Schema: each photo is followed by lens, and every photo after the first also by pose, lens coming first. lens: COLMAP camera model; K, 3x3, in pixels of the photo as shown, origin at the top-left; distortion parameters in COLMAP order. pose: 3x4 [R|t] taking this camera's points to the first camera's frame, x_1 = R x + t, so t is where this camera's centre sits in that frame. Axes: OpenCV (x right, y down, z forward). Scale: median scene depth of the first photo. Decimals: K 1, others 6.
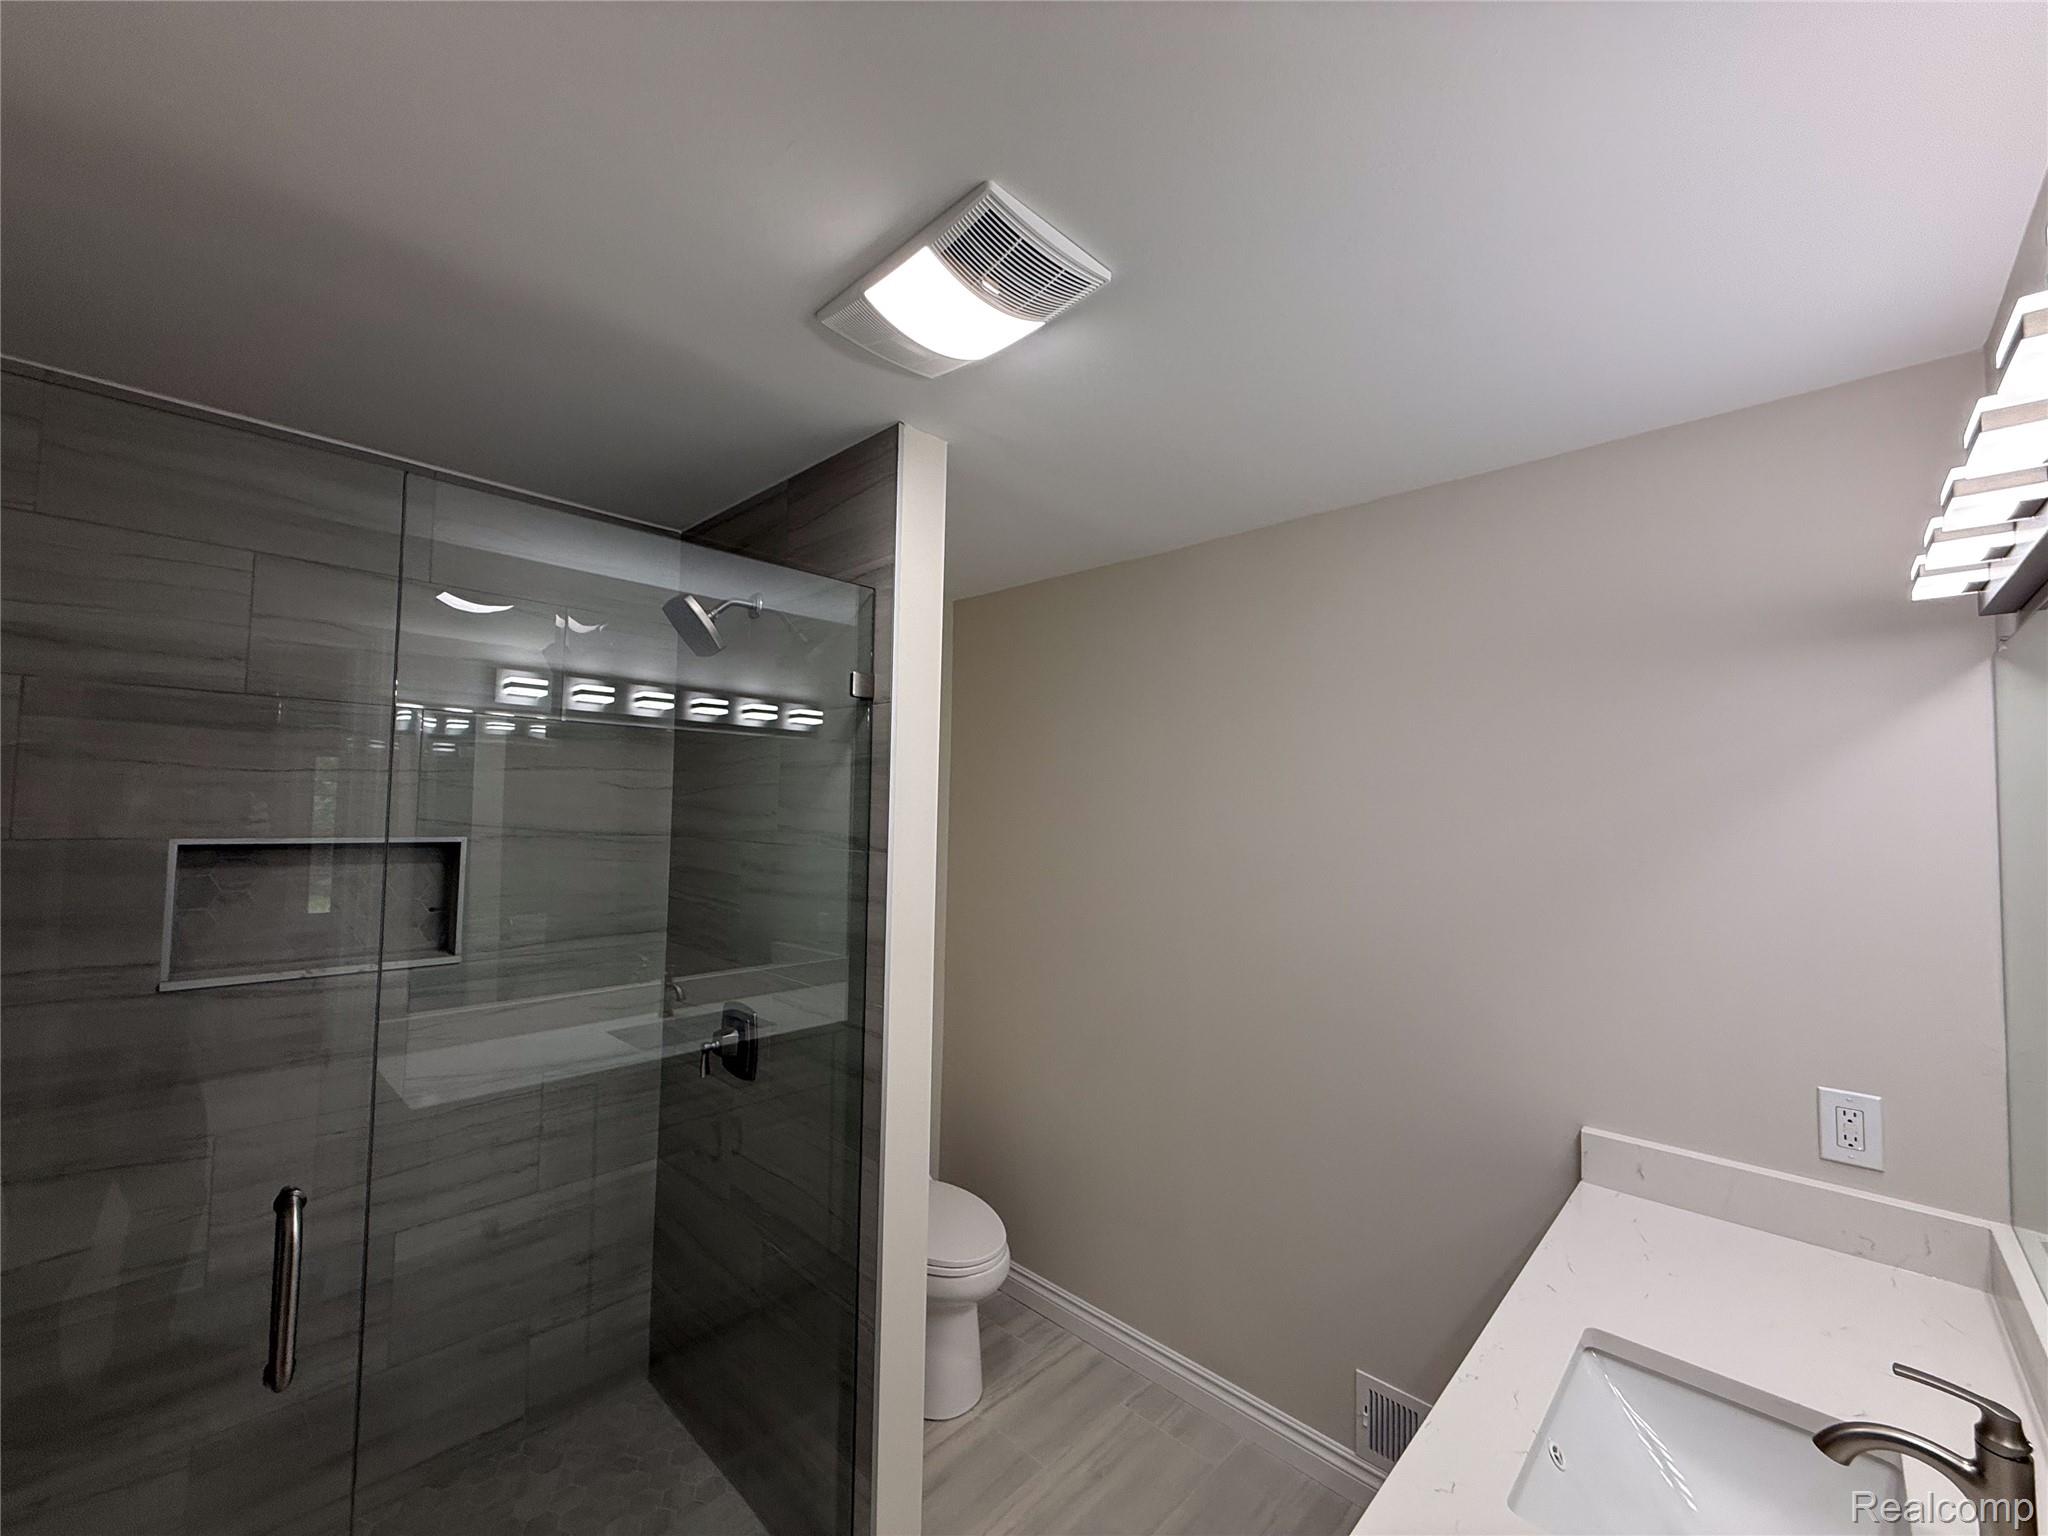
lens RADIAL K [[816.8, 0, 1023.7], [0, 816.8, 766.6], [0, 0, 1]] dist [0.001042, -0.000265]
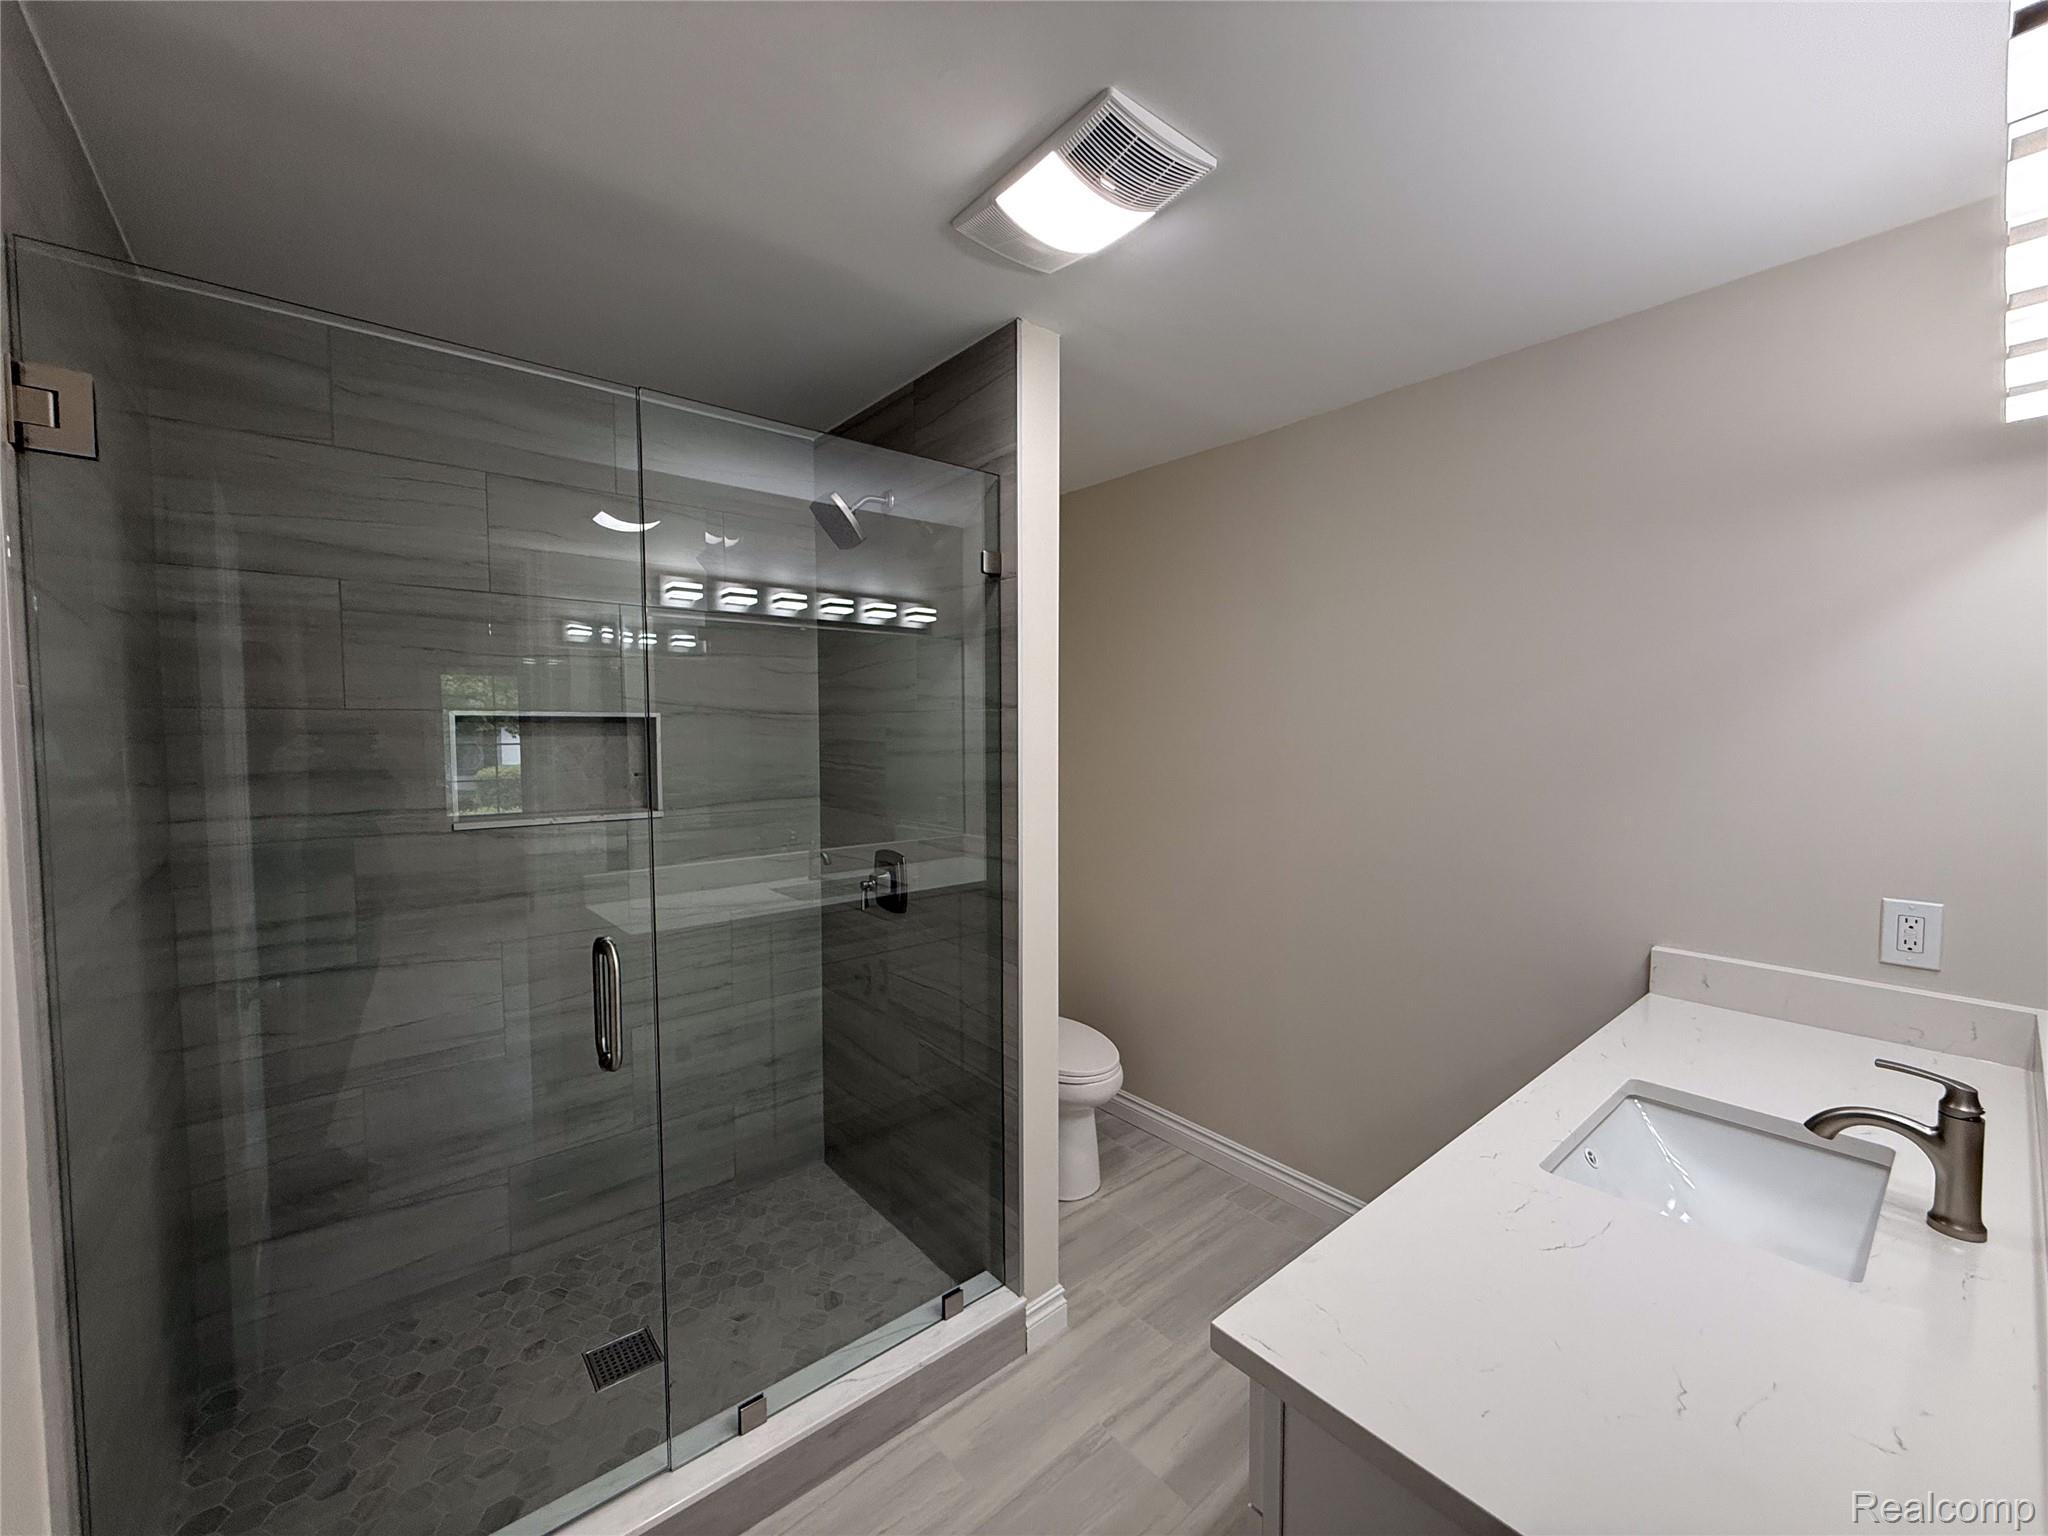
lens RADIAL K [[816.8, 0, 1023.3], [0, 816.8, 766.6], [0, 0, 1]] dist [0.001042, -0.000265]
pose [[0.993766, -0.014489, -0.110537, -0.027952], [0.025608, 0.994674, 0.099844, 0.062314], [0.108502, -0.102052, 0.988844, -0.134035]]
